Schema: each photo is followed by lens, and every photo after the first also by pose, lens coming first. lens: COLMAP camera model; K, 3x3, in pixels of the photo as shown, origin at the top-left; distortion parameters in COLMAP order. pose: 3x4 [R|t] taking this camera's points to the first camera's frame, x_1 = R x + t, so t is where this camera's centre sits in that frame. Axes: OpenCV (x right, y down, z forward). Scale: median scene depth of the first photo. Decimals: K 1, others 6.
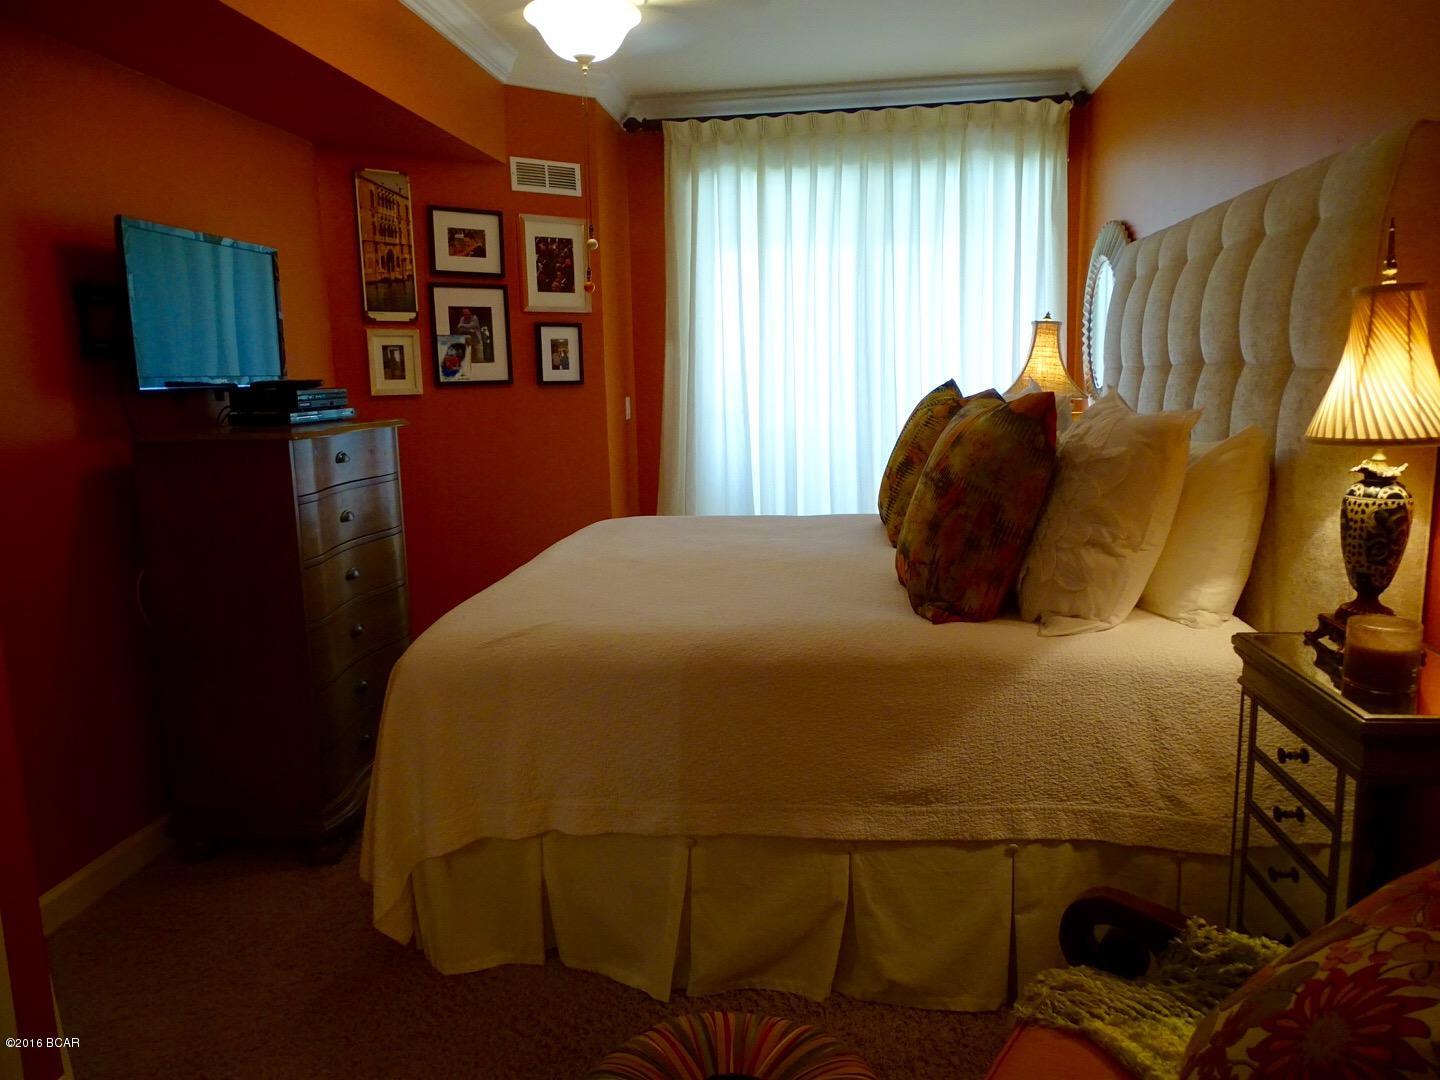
lens RADIAL K [[1012.6, 0, 724.0], [0, 1012.6, 537.4], [0, 0, 1]] dist [-0.006258, -0.004779]
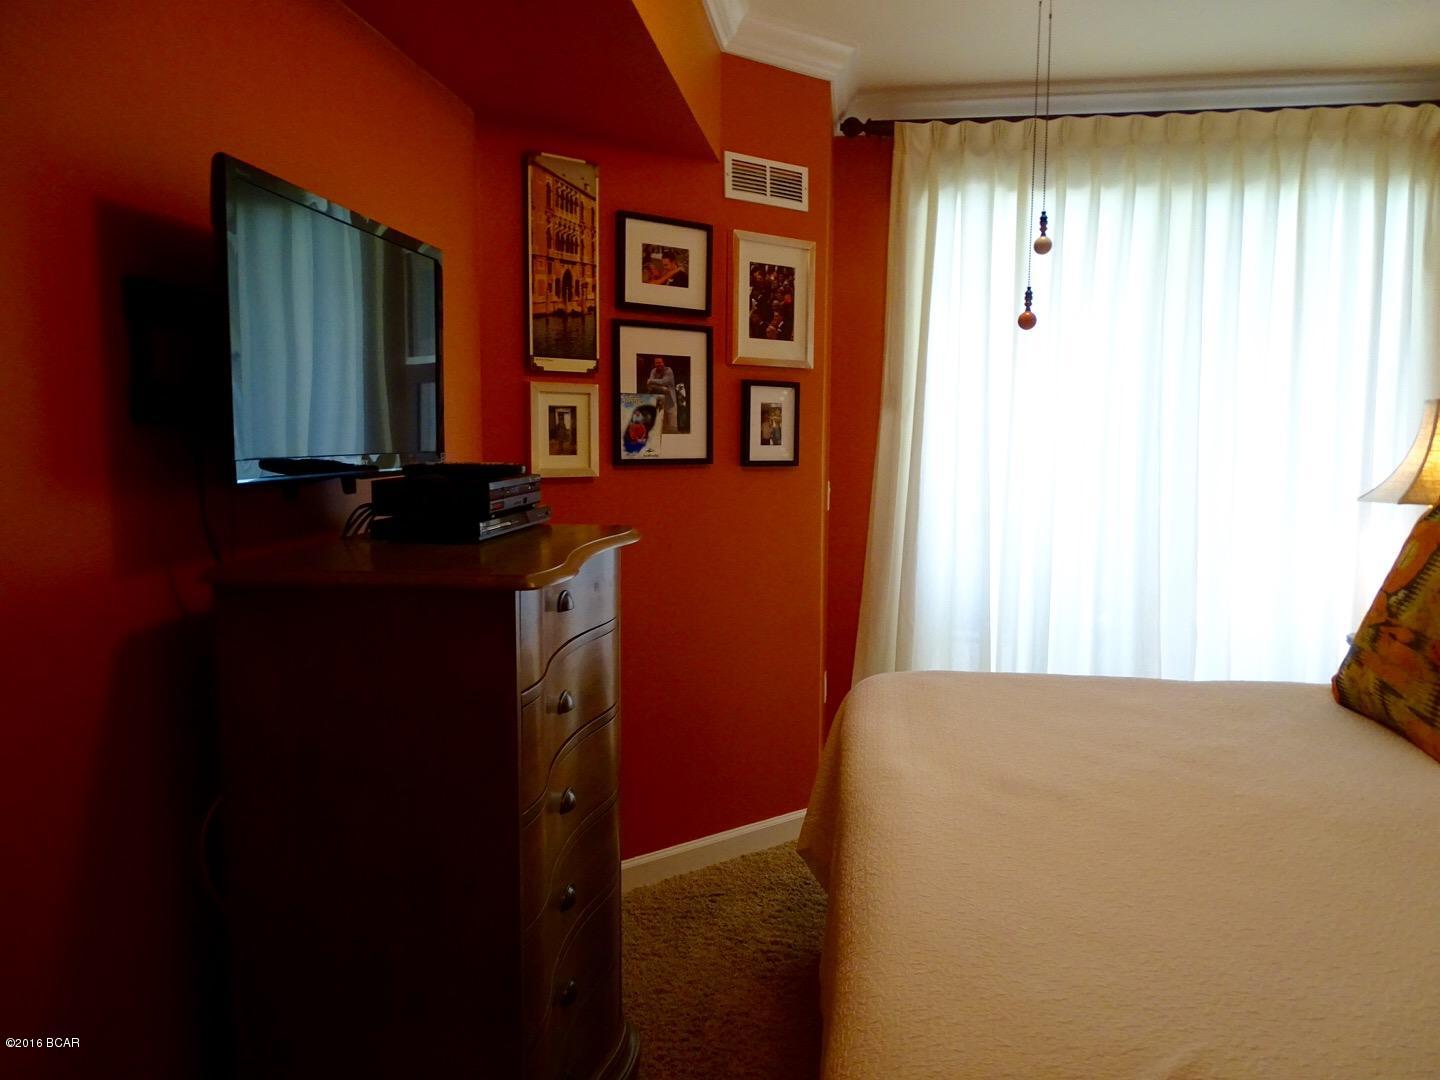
lens RADIAL K [[1012.6, 0, 719.8], [0, 1012.6, 539.6], [0, 0, 1]] dist [-0.006258, -0.004779]
pose [[0.999428, 0.032078, -0.010719, -0.199895], [-0.032636, 0.997855, -0.056746, -0.059475], [0.008876, 0.057064, 0.998331, 0.297586]]
